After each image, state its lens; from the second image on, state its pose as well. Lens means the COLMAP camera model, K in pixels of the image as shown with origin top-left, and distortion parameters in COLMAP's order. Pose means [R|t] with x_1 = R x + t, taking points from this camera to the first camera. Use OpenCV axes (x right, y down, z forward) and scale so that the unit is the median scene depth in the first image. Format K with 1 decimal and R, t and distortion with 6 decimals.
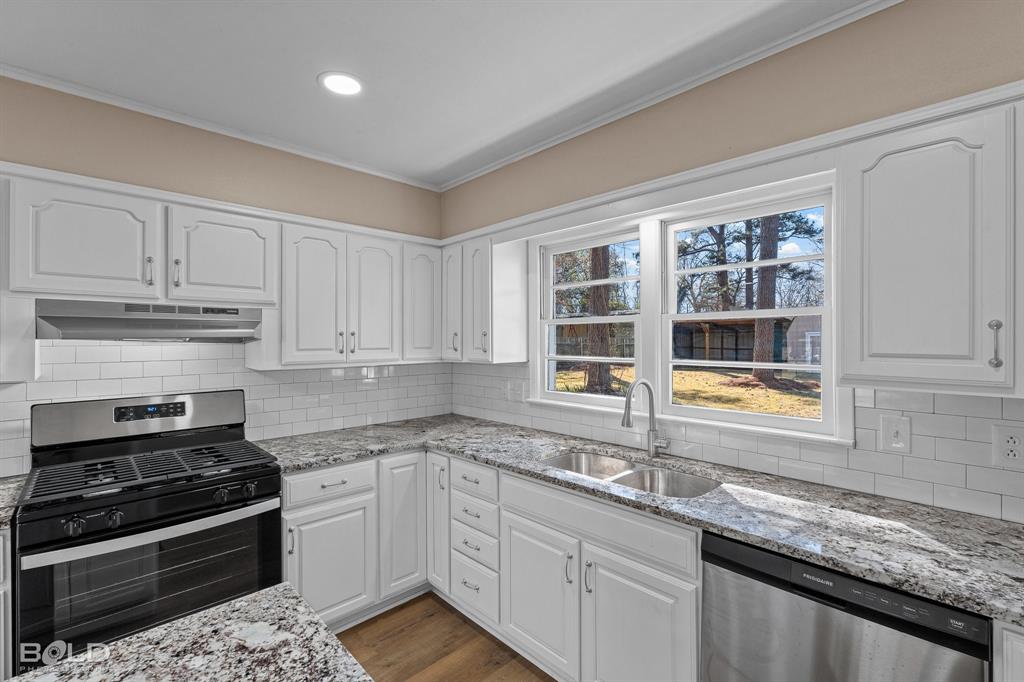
lens RADIAL K [[448.0, 0, 512.9], [0, 448.0, 338.4], [0, 0, 1]] dist [-0.004697, 0.001590]
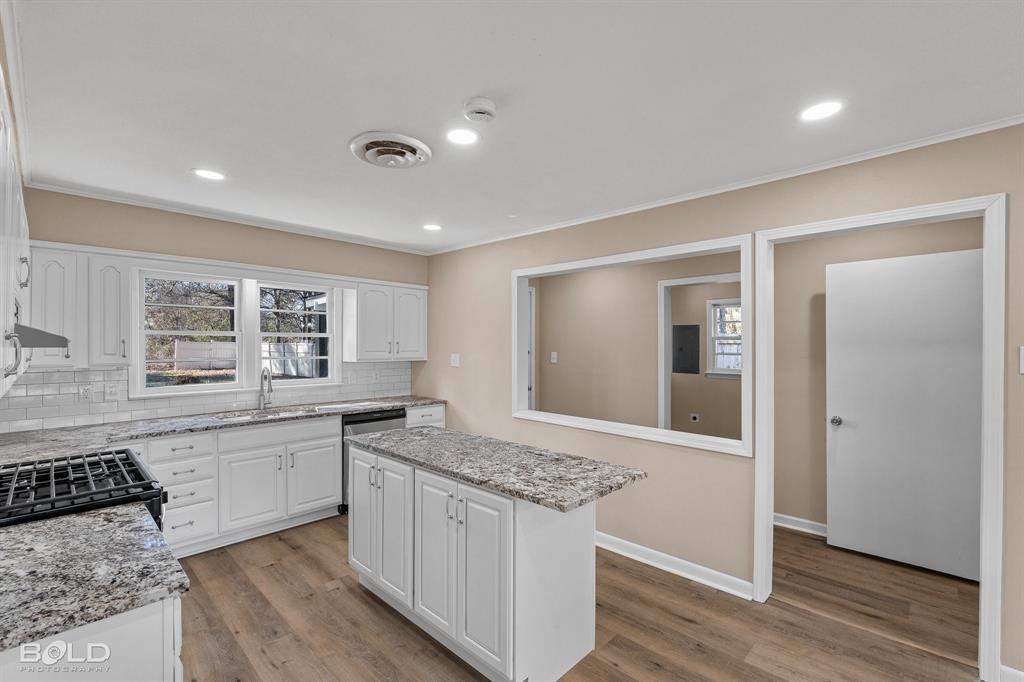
lens RADIAL K [[448.0, 0, 510.6], [0, 448.0, 344.2], [0, 0, 1]] dist [-0.004697, 0.001590]
pose [[-0.040037, 0.002429, 0.999195, -1.584569], [-0.002103, 0.999995, -0.002515, -0.003883], [-0.999196, -0.002202, -0.040031, 0.052332]]
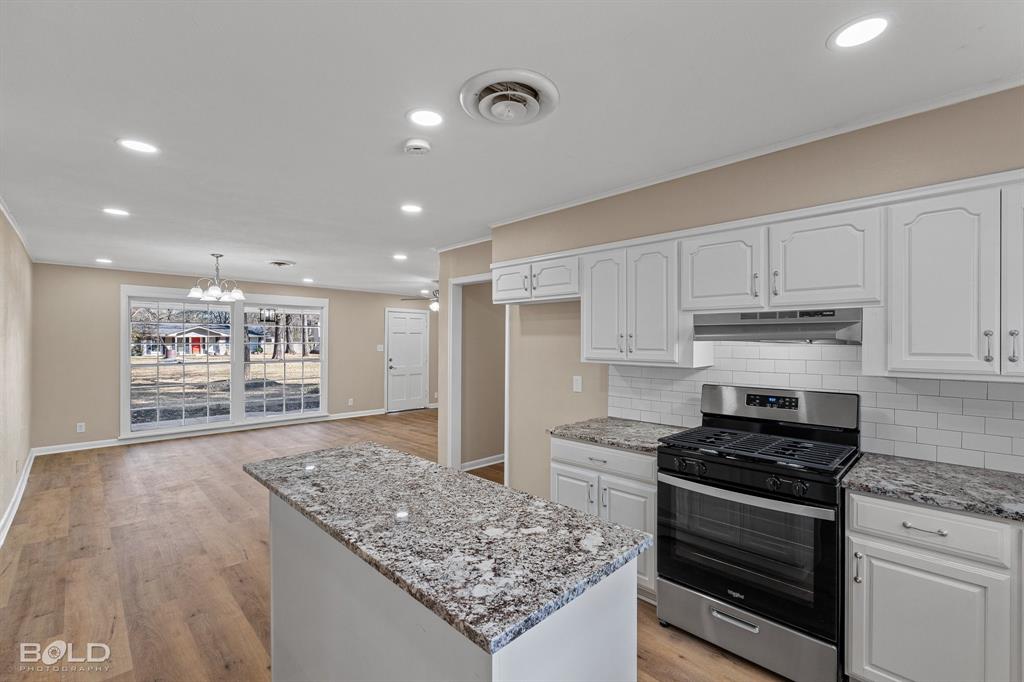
lens RADIAL K [[448.0, 0, 515.9], [0, 448.0, 343.3], [0, 0, 1]] dist [-0.004697, 0.001590]
pose [[0.018558, 0.006237, -0.999808, 0.361063], [0.000822, 0.999980, 0.006253, 0.000169], [0.999827, -0.000938, 0.018553, 0.291238]]
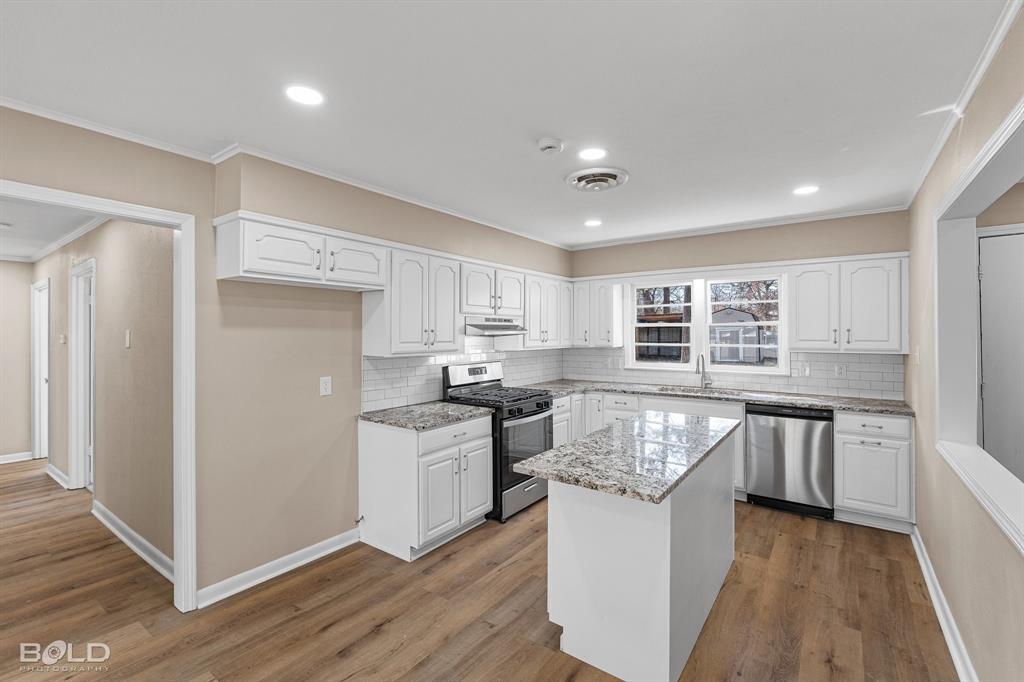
lens RADIAL K [[448.0, 0, 513.8], [0, 448.0, 333.4], [0, 0, 1]] dist [-0.004697, 0.001590]
pose [[0.983548, -0.001271, 0.180640, -0.992411], [0.001477, 0.999998, -0.001007, -0.002295], [-0.180639, 0.001257, 0.983549, -0.977184]]
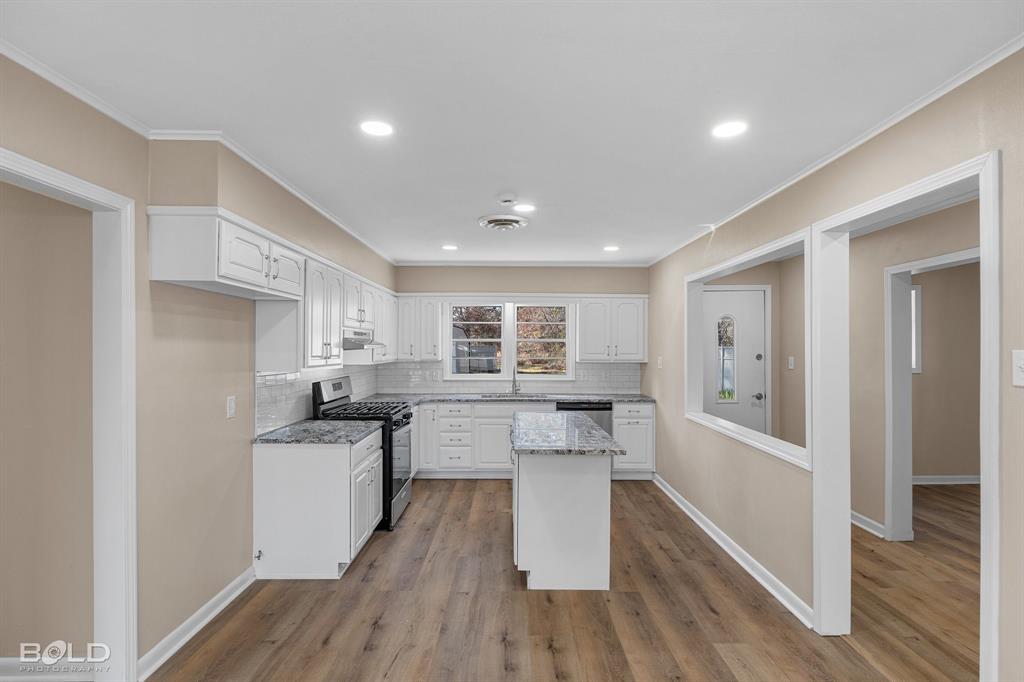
lens RADIAL K [[497.0, 0, 512.0], [0, 497.0, 349.3], [0, 0, 1]] dist [0.000267, -0.000185]
pose [[0.688823, 0.000791, 0.724929, -1.800328], [-0.004105, 0.999988, 0.002809, -0.004128], [-0.724918, -0.004910, 0.688818, -0.981647]]
